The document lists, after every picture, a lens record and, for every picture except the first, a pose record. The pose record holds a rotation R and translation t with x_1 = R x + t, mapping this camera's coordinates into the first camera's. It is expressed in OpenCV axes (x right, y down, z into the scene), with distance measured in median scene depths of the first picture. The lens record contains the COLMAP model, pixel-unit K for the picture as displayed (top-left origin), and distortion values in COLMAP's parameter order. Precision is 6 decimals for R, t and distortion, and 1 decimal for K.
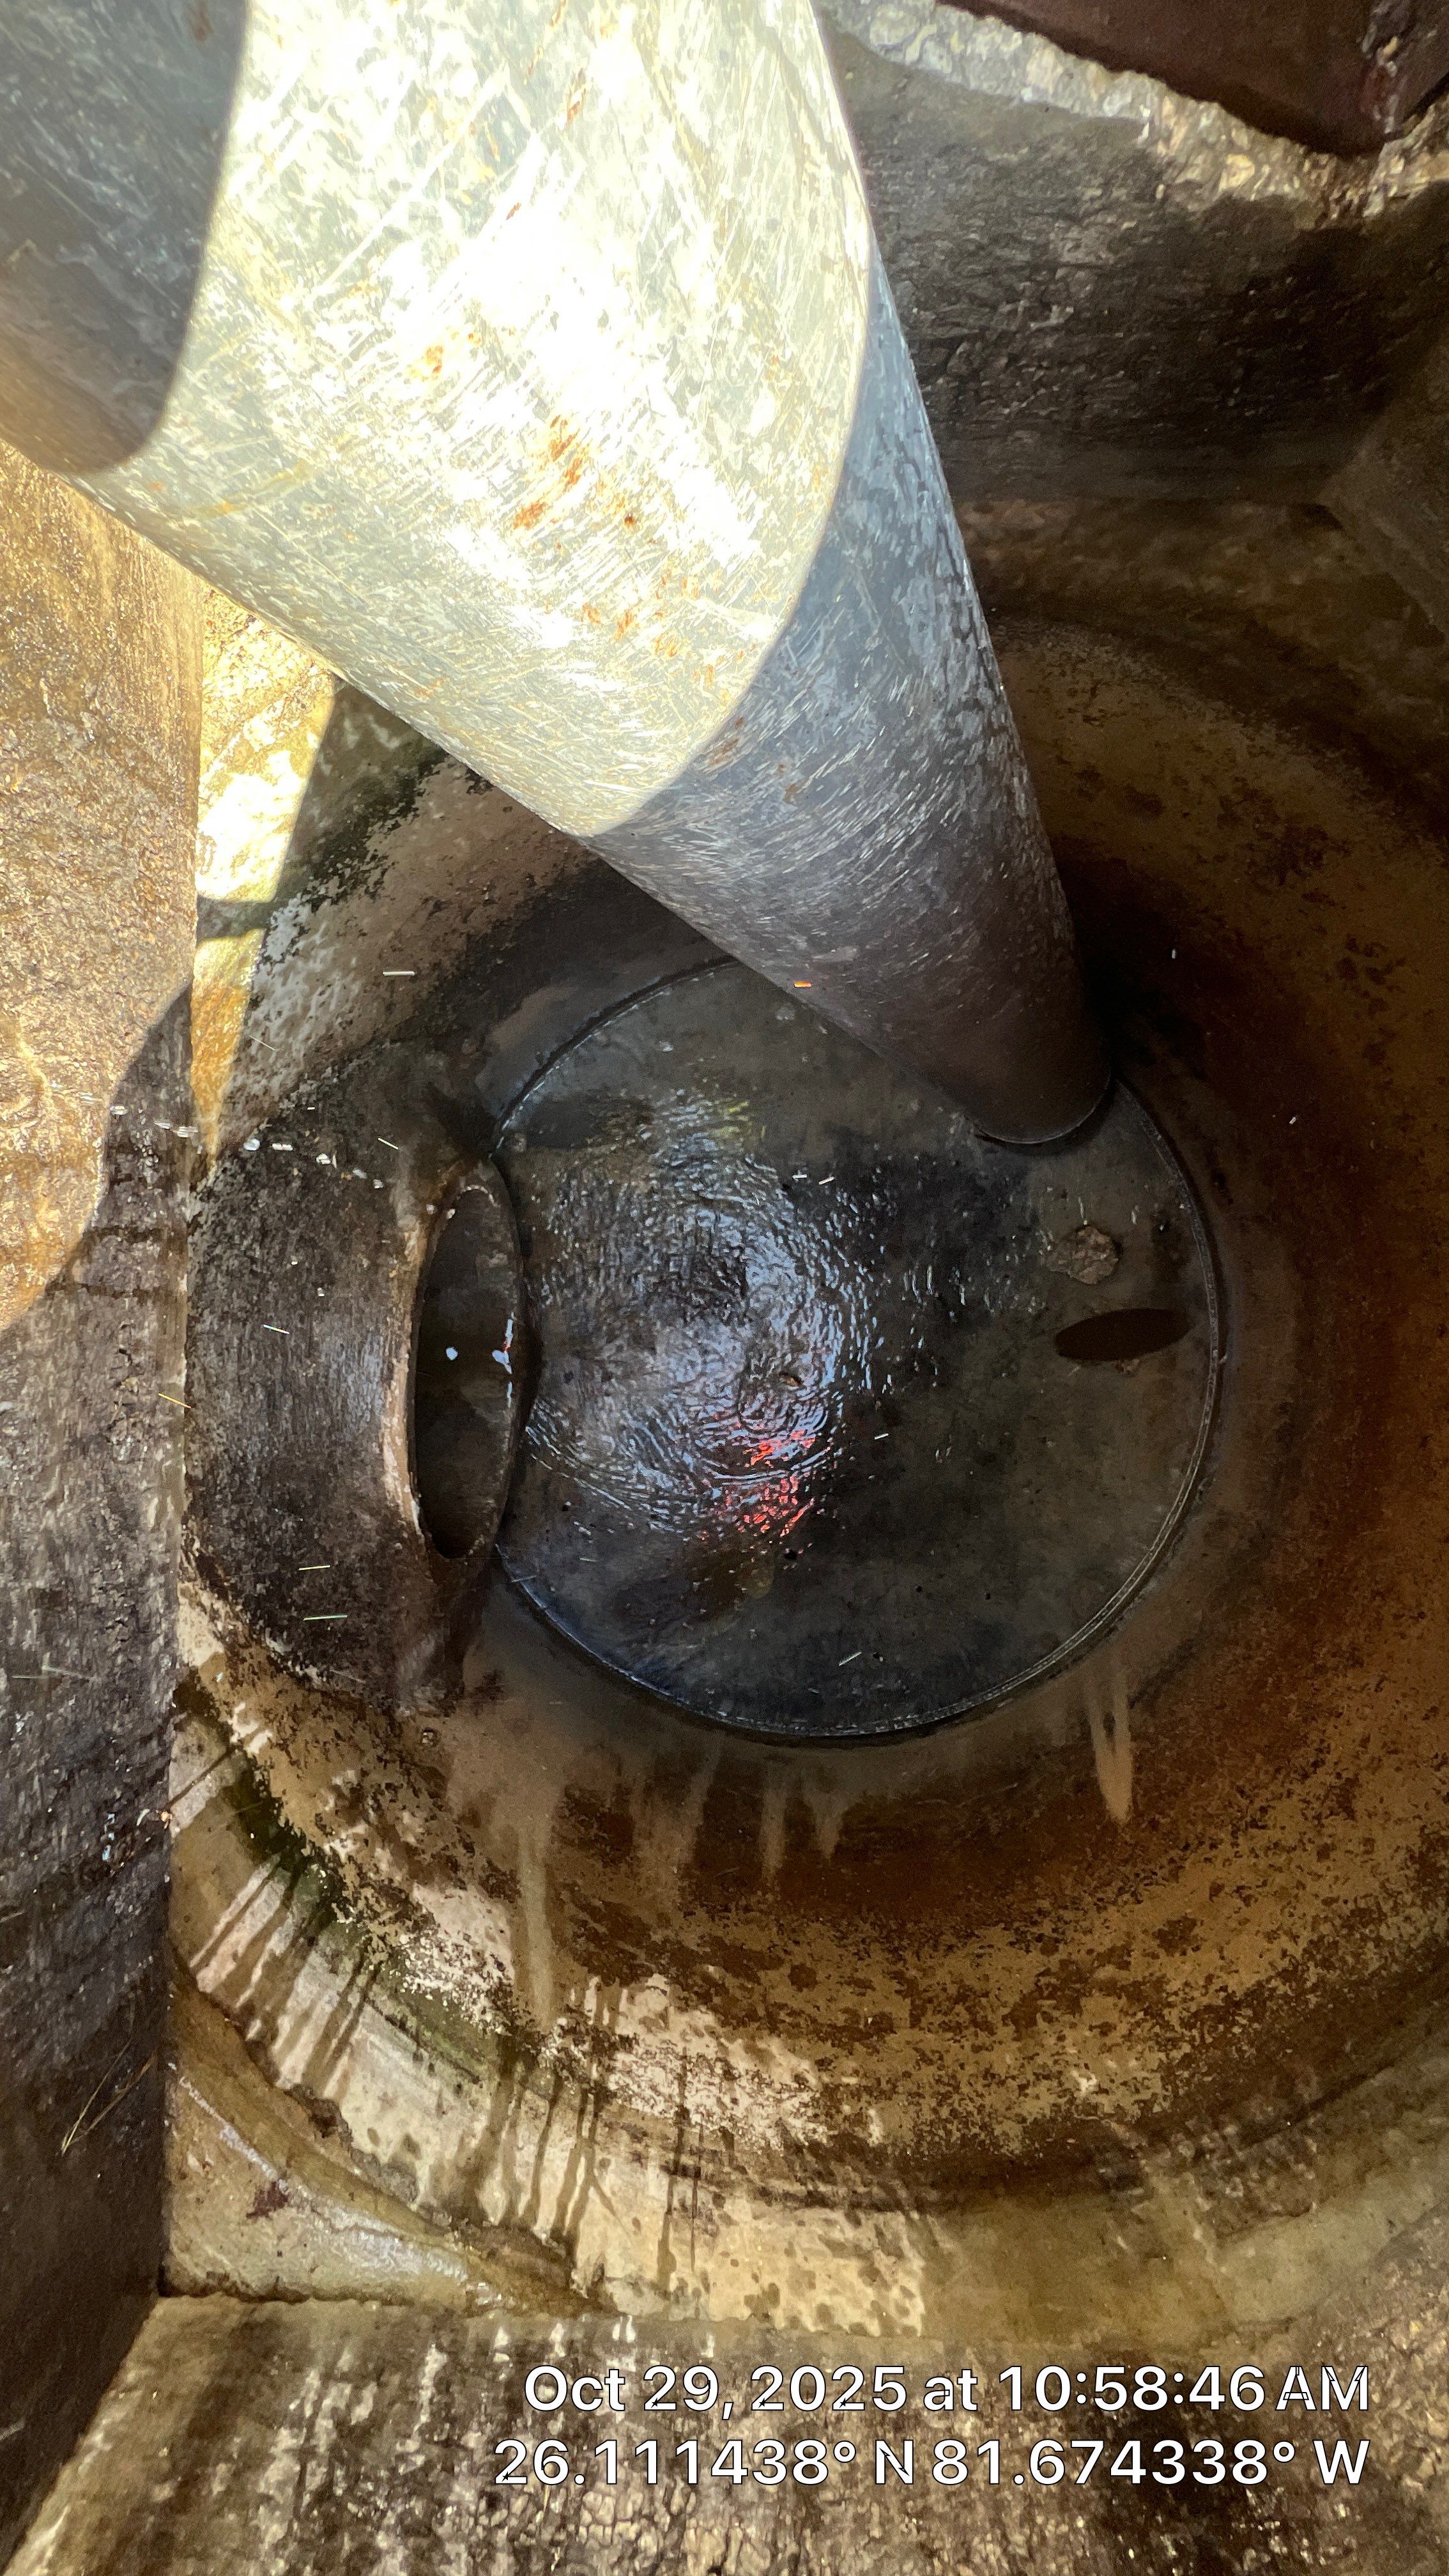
lens RADIAL K [[1044.8, 0, 719.1], [0, 1044.8, 1284.1], [0, 0, 1]] dist [0.001369, 0.000413]
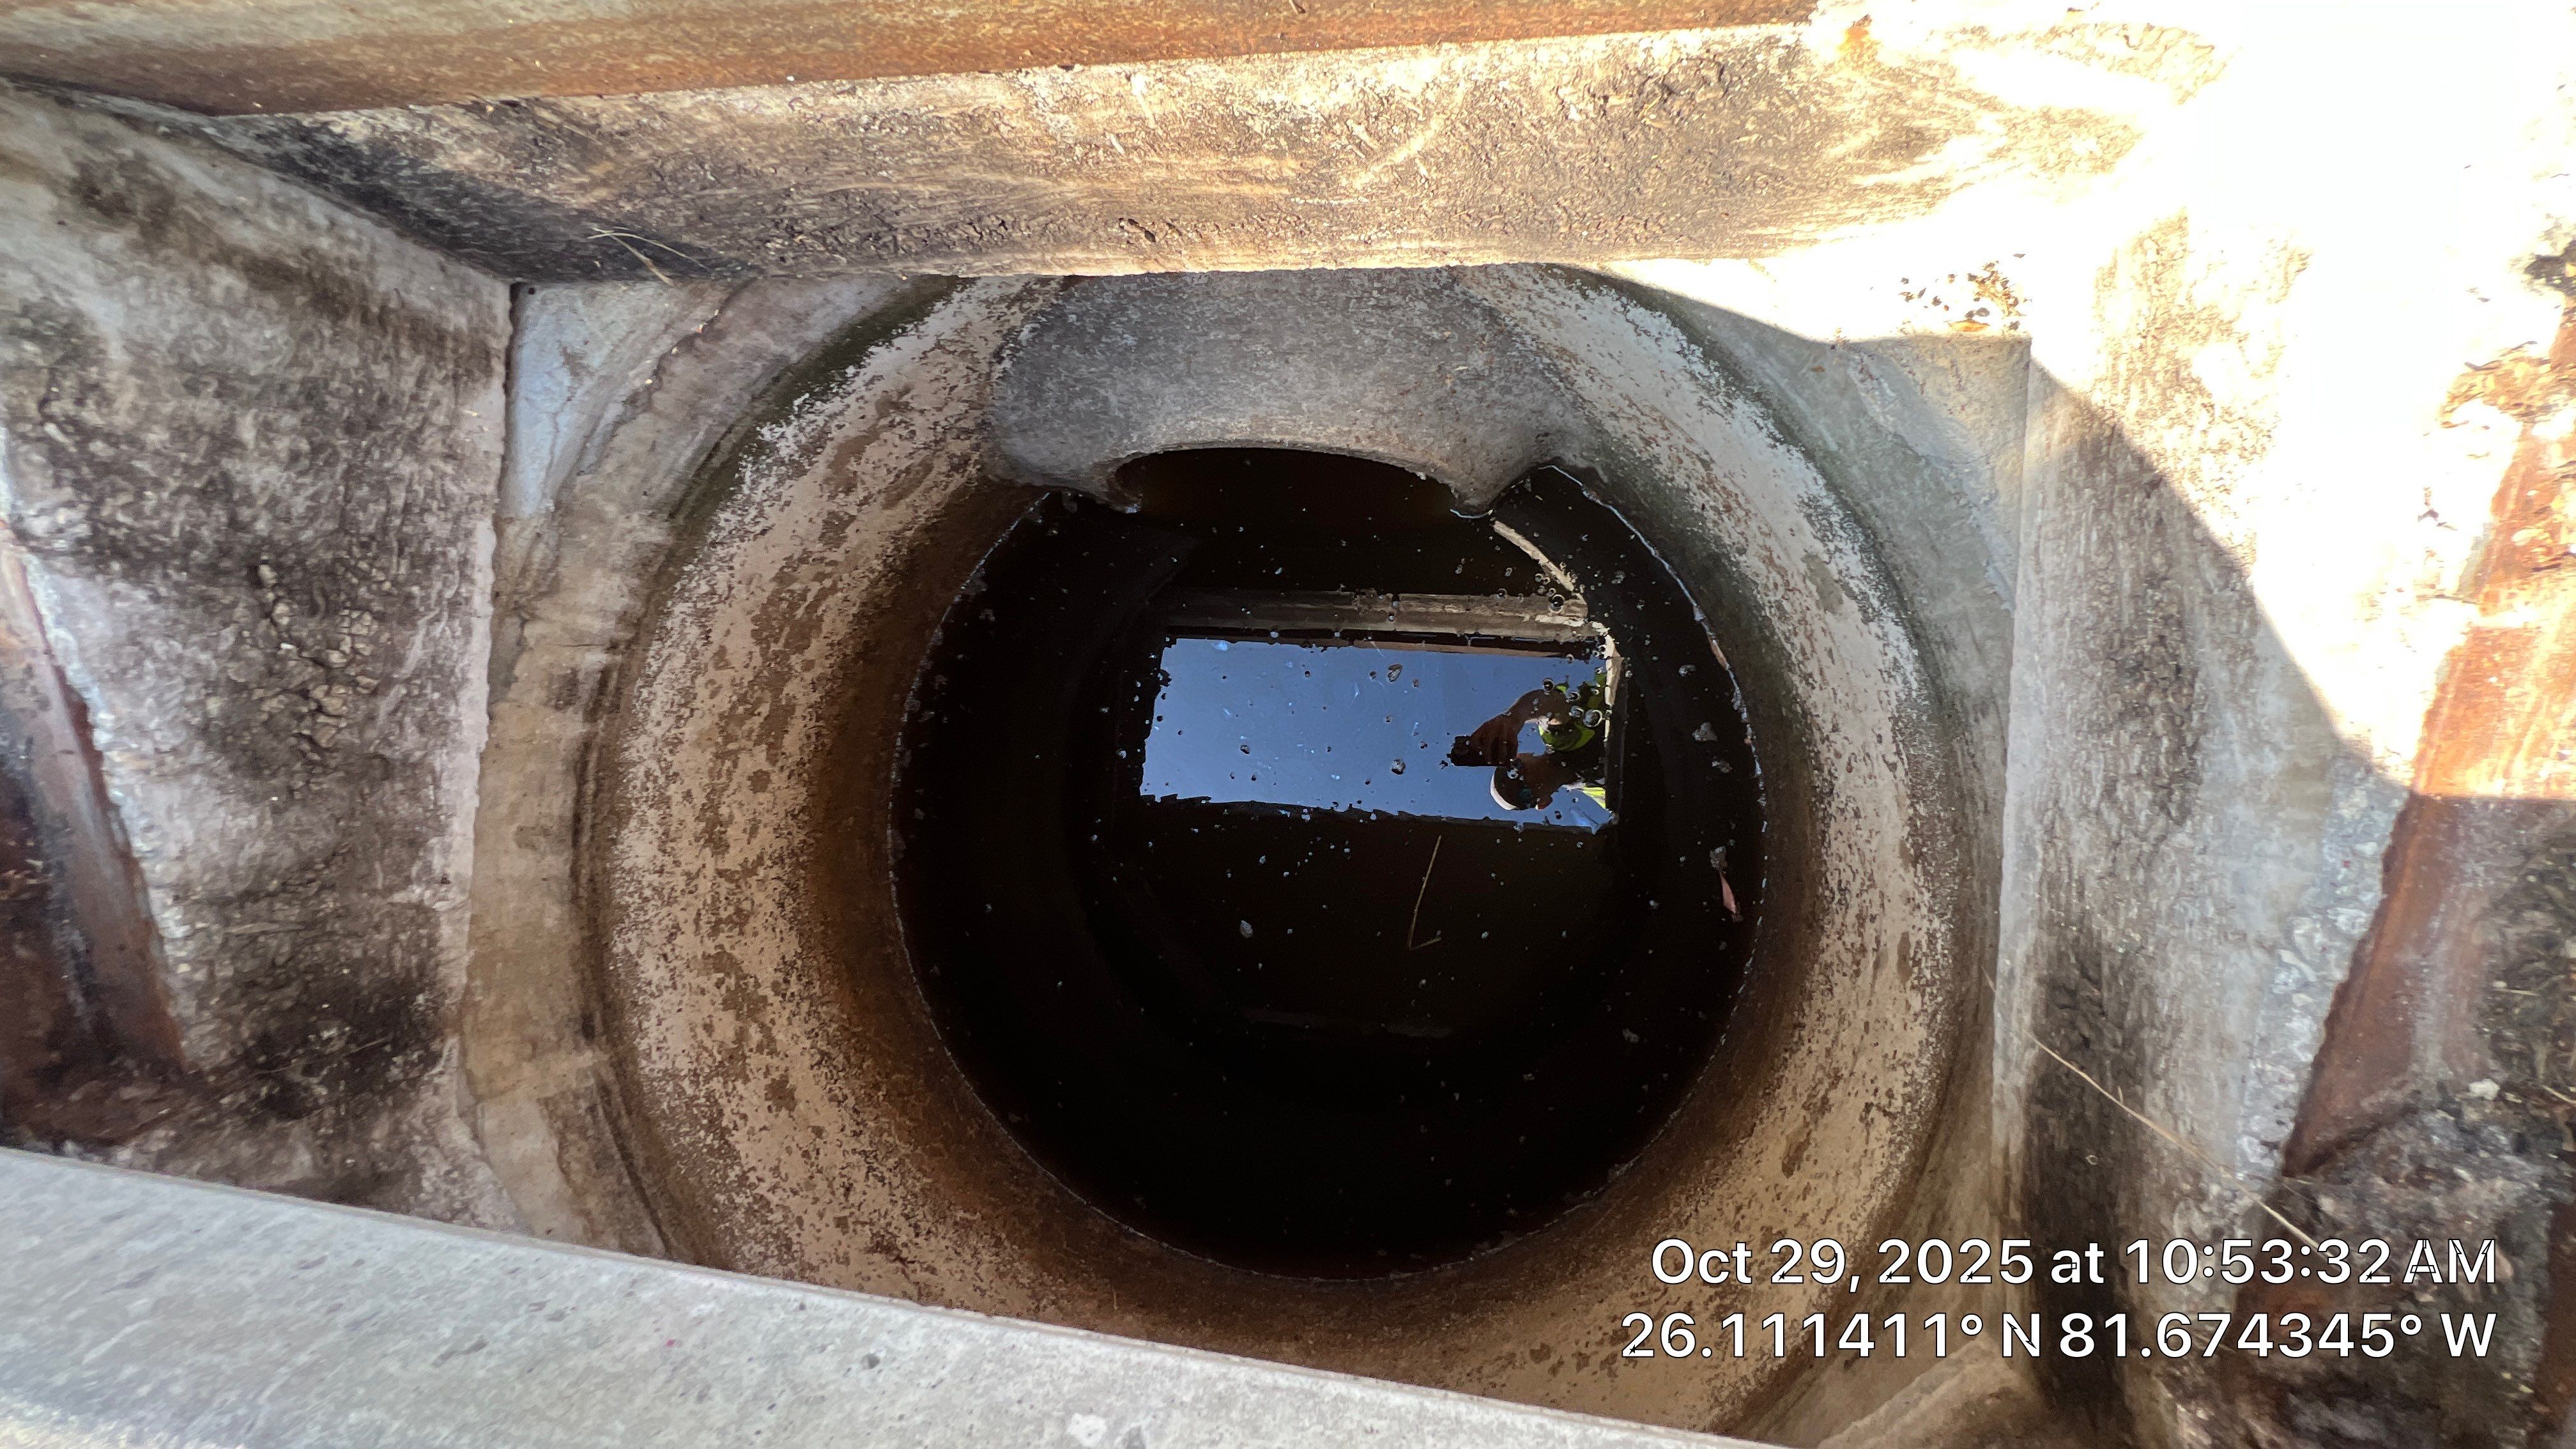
lens RADIAL K [[1037.0, 0, 1288.8], [0, 1037.0, 721.9], [0, 0, 1]] dist [-0.000167, 0.000038]
pose [[-0.025477, 0.999636, 0.008905, -0.017138], [-0.985666, -0.026605, 0.166597, -0.157587], [0.166773, -0.004533, 0.985985, -0.084108]]
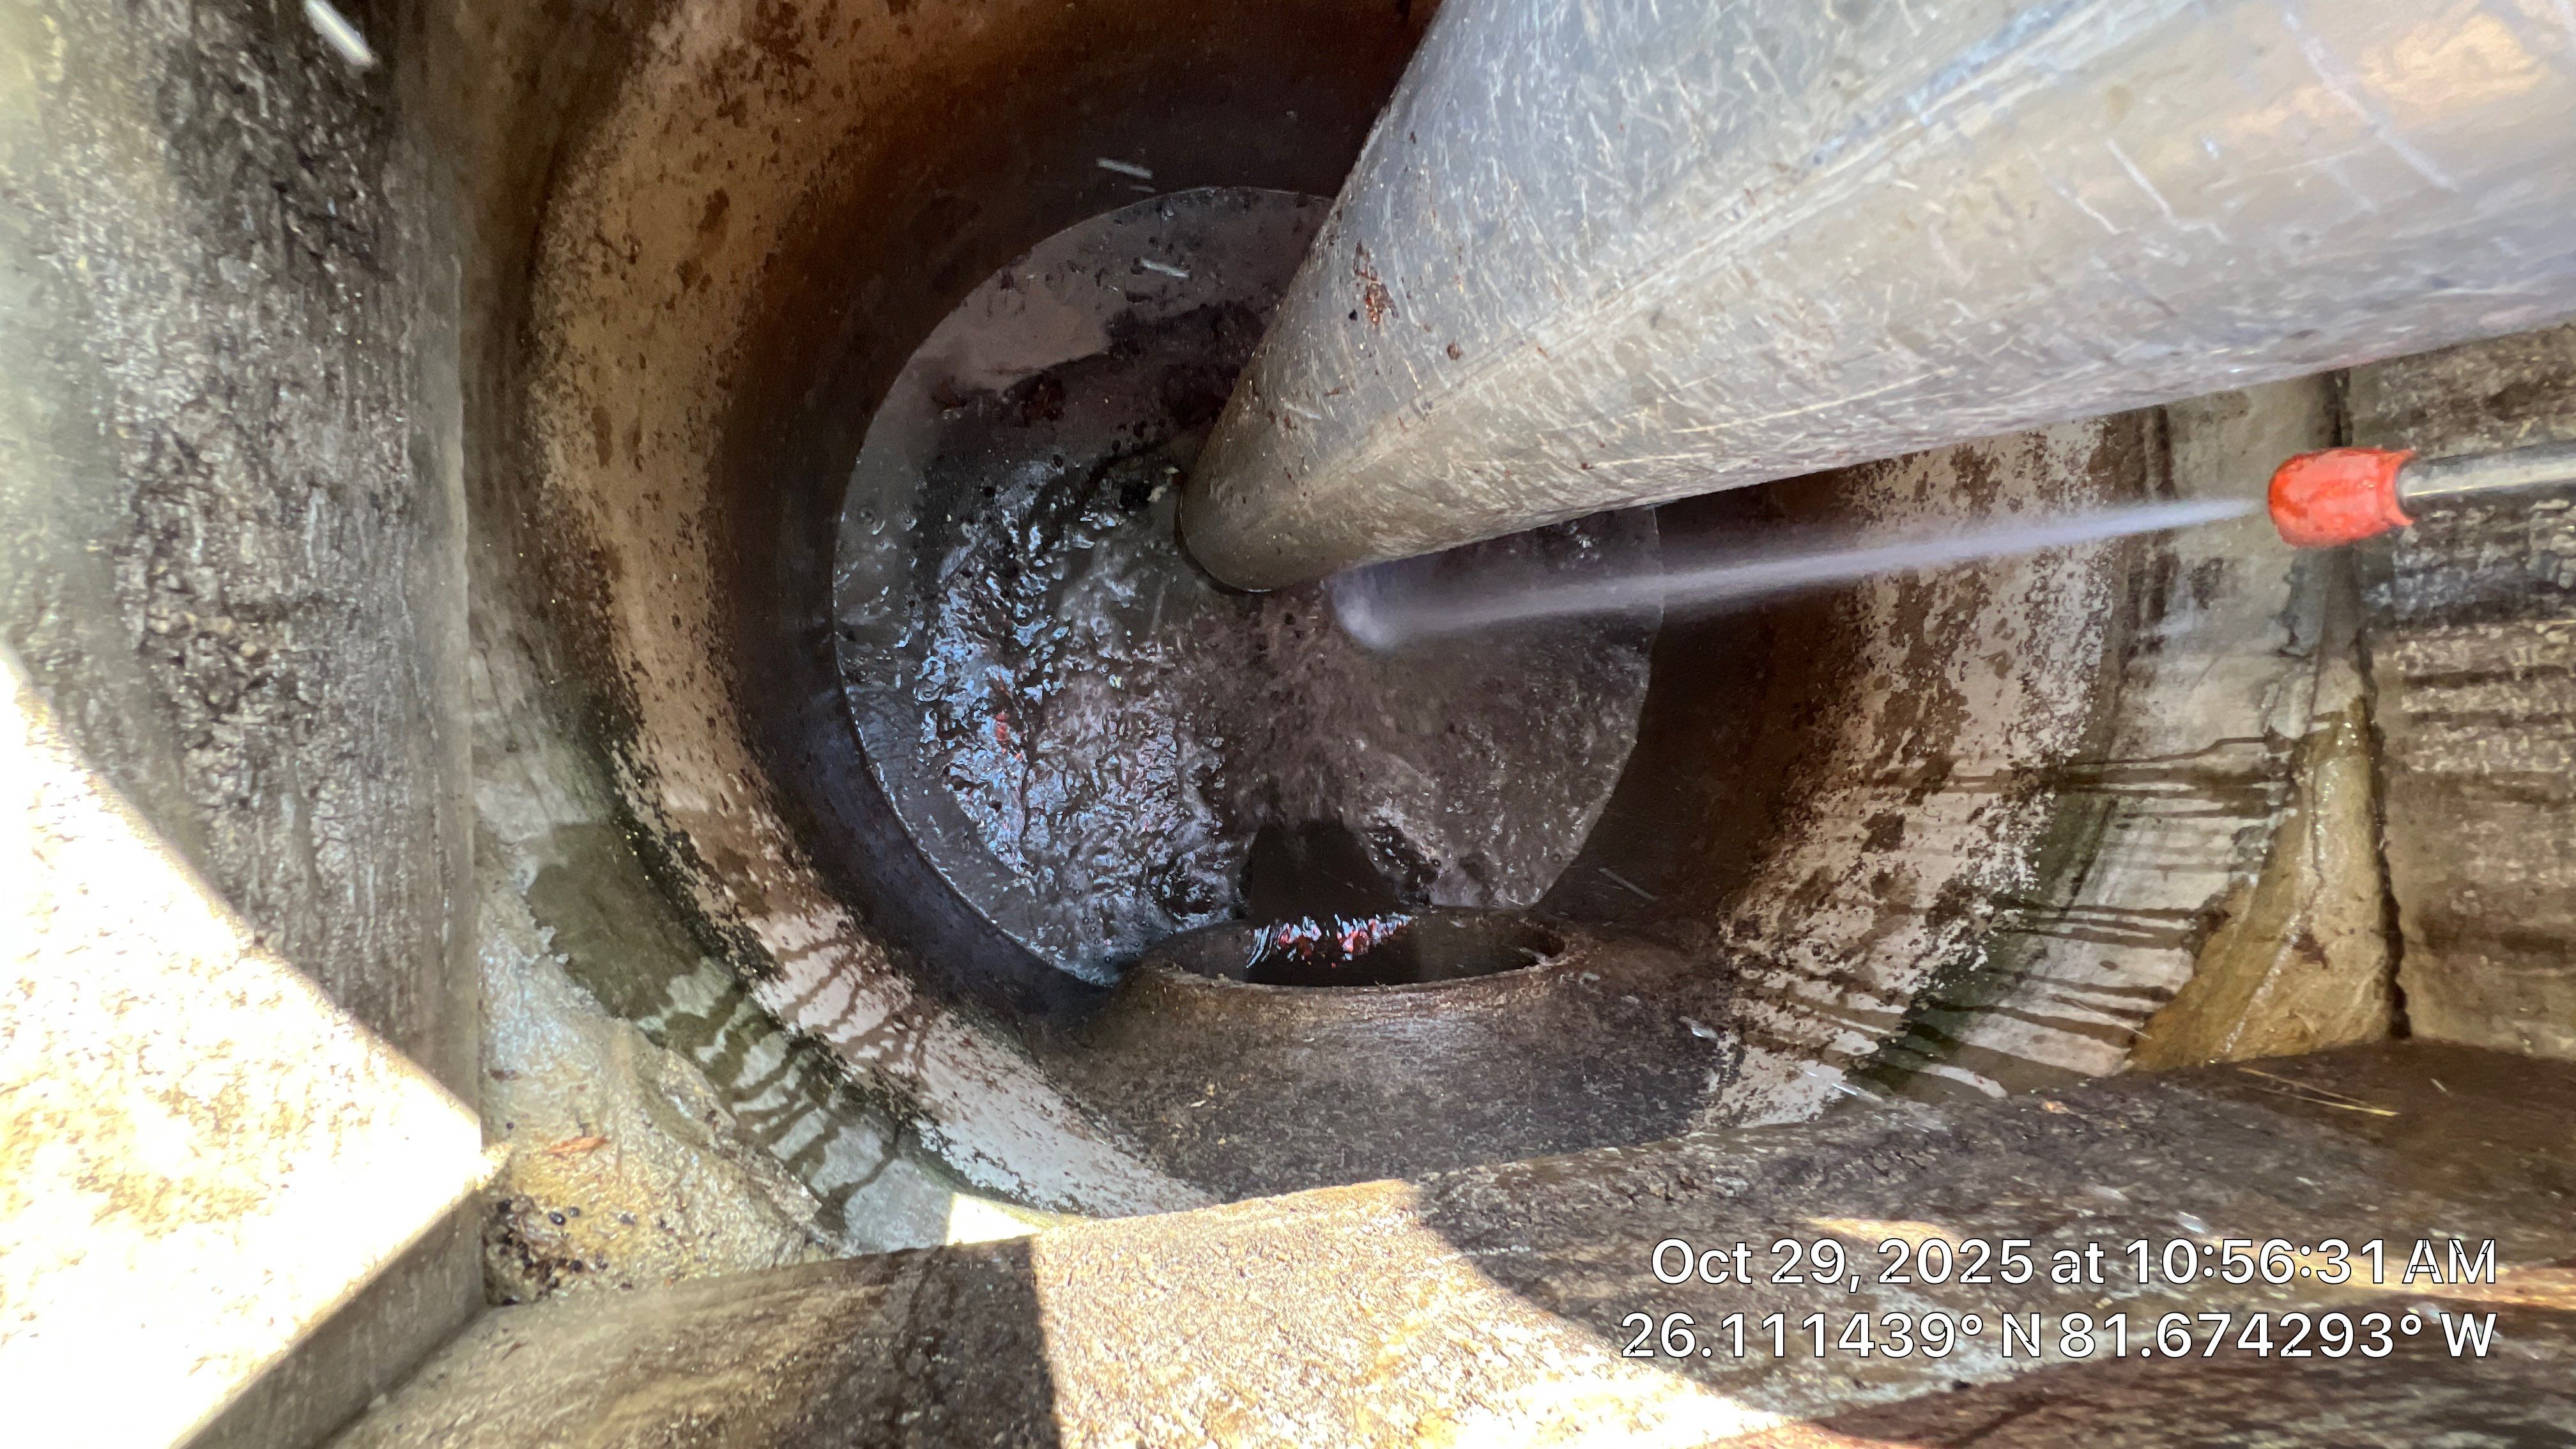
lens RADIAL K [[1037.0, 0, 1288.8], [0, 1037.0, 721.9], [0, 0, 1]] dist [-0.000167, 0.000038]
pose [[-0.090663, -0.994044, 0.060475, -0.127838], [0.978245, -0.077515, 0.192428, -0.227100], [-0.186594, 0.076605, 0.979446, 0.114966]]
